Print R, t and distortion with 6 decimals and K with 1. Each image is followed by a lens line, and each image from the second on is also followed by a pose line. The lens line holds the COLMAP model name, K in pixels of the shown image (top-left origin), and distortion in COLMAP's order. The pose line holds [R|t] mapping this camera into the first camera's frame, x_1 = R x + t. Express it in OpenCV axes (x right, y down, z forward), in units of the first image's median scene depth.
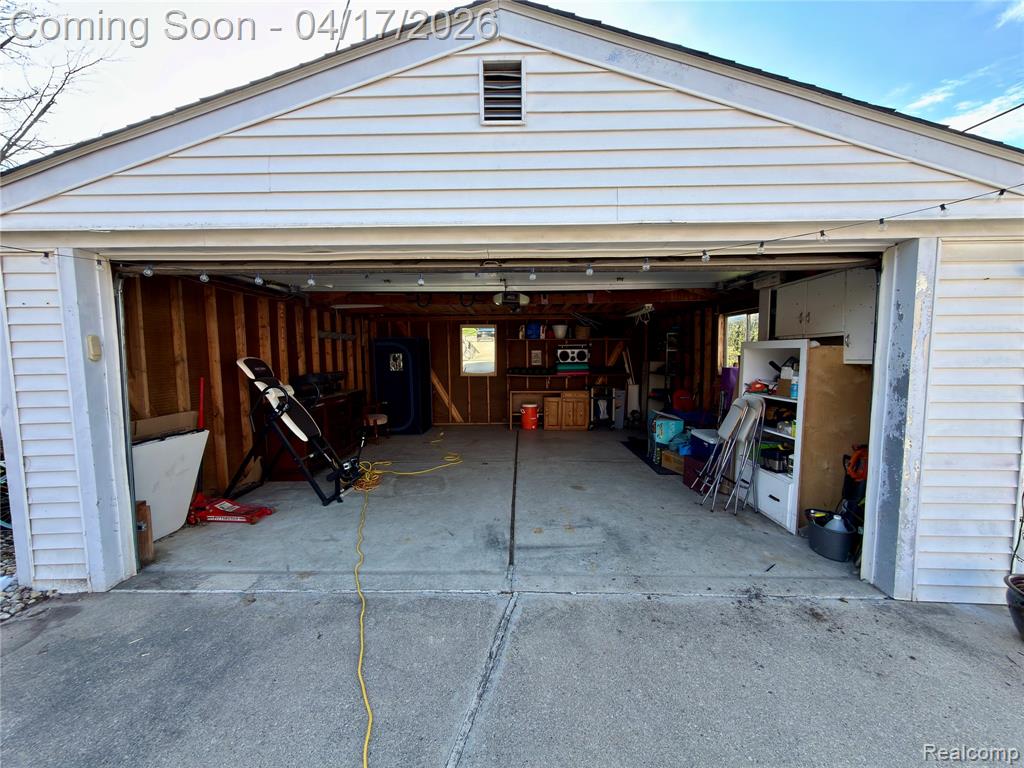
lens RADIAL K [[405.6, 0, 512.3], [0, 405.6, 387.5], [0, 0, 1]] dist [0.002053, 0.000479]
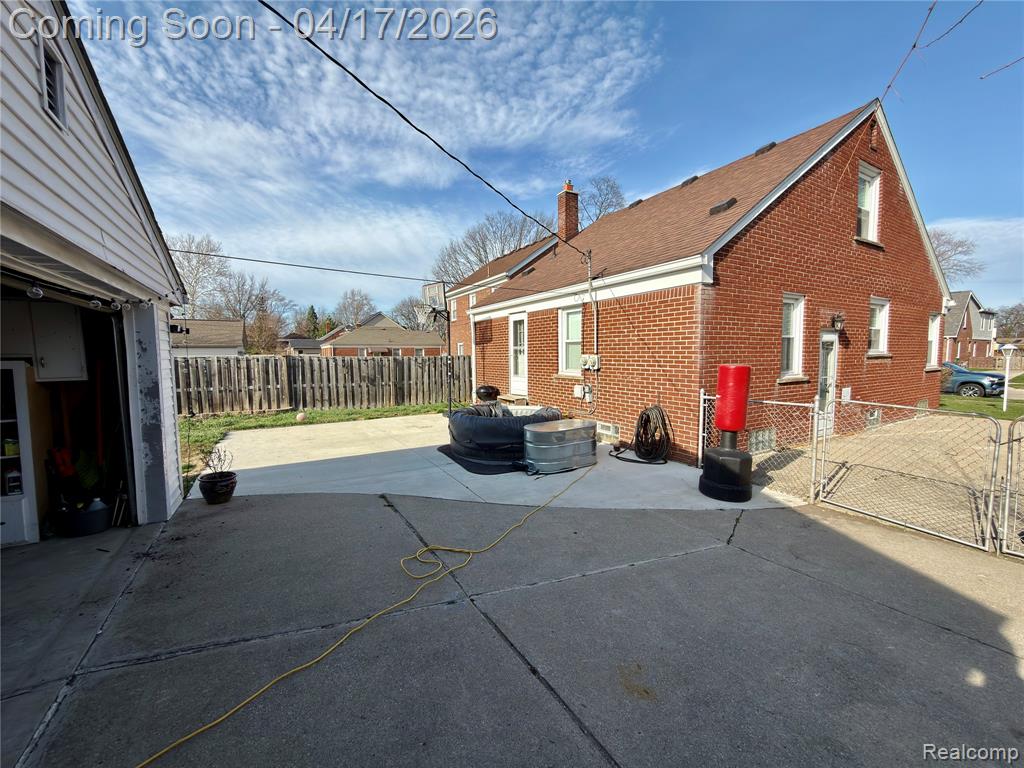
lens RADIAL K [[405.6, 0, 513.2], [0, 405.6, 383.2], [0, 0, 1]] dist [0.002053, 0.000479]
pose [[-0.543819, -0.051929, 0.837594, -0.882434], [0.073210, 0.991343, 0.108994, -0.081326], [-0.836003, 0.120593, -0.535310, 0.485293]]
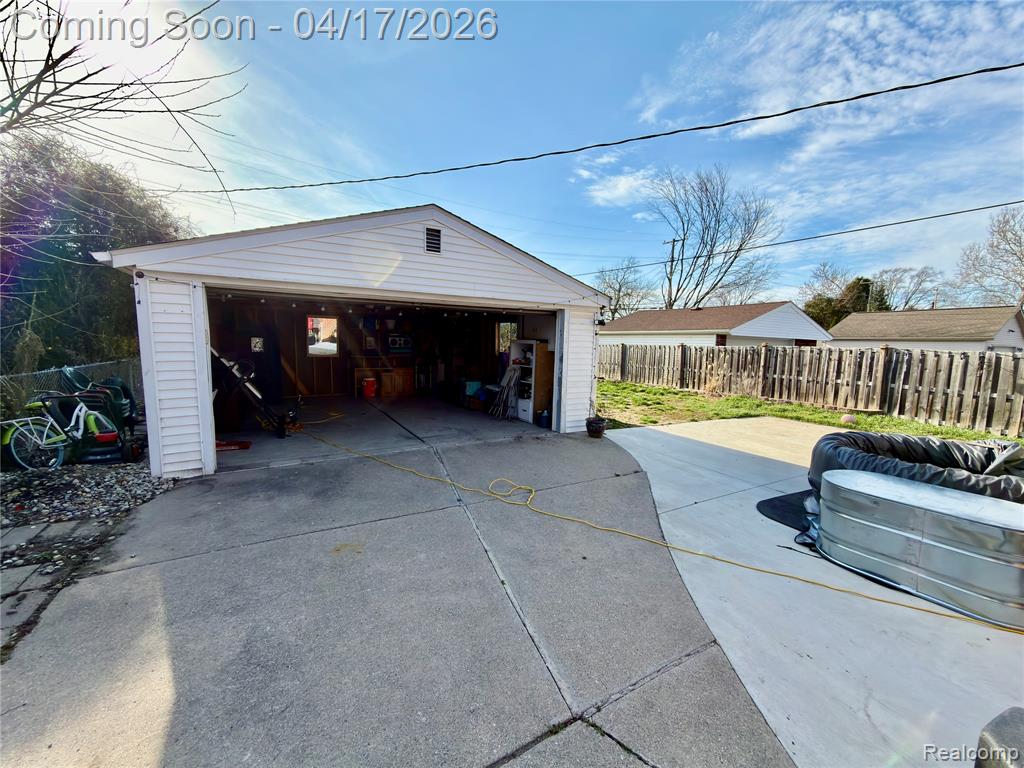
lens RADIAL K [[405.6, 0, 514.6], [0, 405.6, 387.2], [0, 0, 1]] dist [0.002053, 0.000479]
pose [[0.845807, -0.034532, 0.532371, -0.644661], [0.013755, 0.998983, 0.042946, 0.050491], [-0.533312, -0.029002, 0.845421, -0.941758]]
